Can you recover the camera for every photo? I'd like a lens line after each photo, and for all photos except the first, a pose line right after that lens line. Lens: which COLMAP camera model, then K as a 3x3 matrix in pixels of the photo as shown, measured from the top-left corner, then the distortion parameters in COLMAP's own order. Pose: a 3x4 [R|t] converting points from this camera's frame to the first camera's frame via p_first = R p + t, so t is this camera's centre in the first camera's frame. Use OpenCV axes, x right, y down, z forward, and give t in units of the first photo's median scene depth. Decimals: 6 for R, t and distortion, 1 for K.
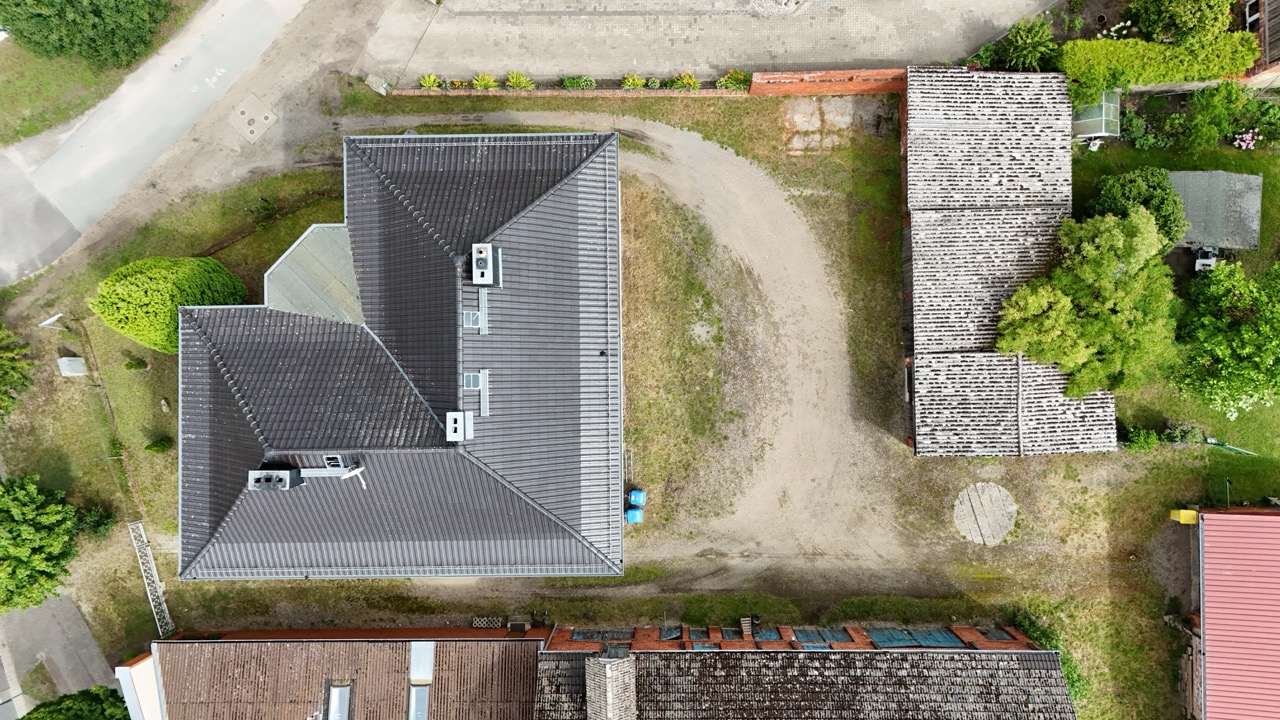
lens RADIAL K [[931.1, 0, 638.2], [0, 931.1, 364.6], [0, 0, 1]] dist [0.048742, -0.050507]
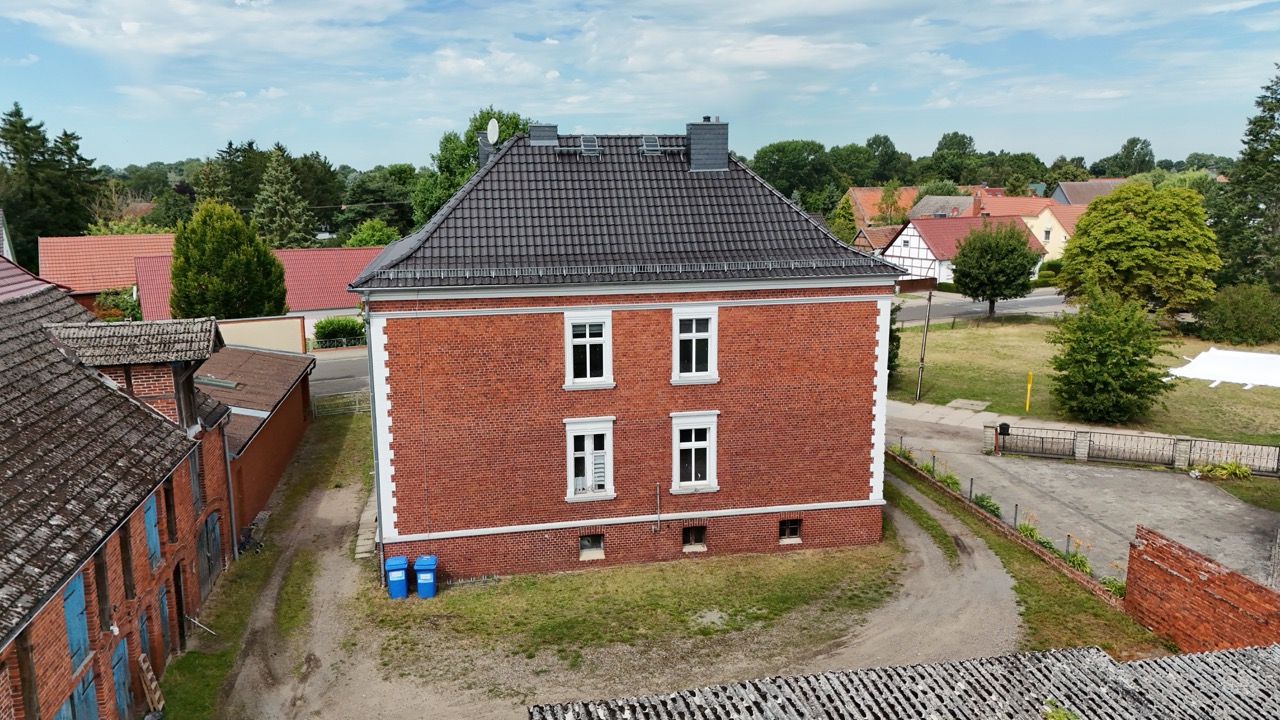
lens RADIAL K [[931.1, 0, 643.3], [0, 931.1, 358.6], [0, 0, 1]] dist [0.048742, -0.050507]
pose [[0.177437, 0.232061, -0.956381, 0.586541], [-0.983975, 0.024463, -0.176621, 0.106751], [-0.017591, 0.972394, 0.232683, 0.706681]]
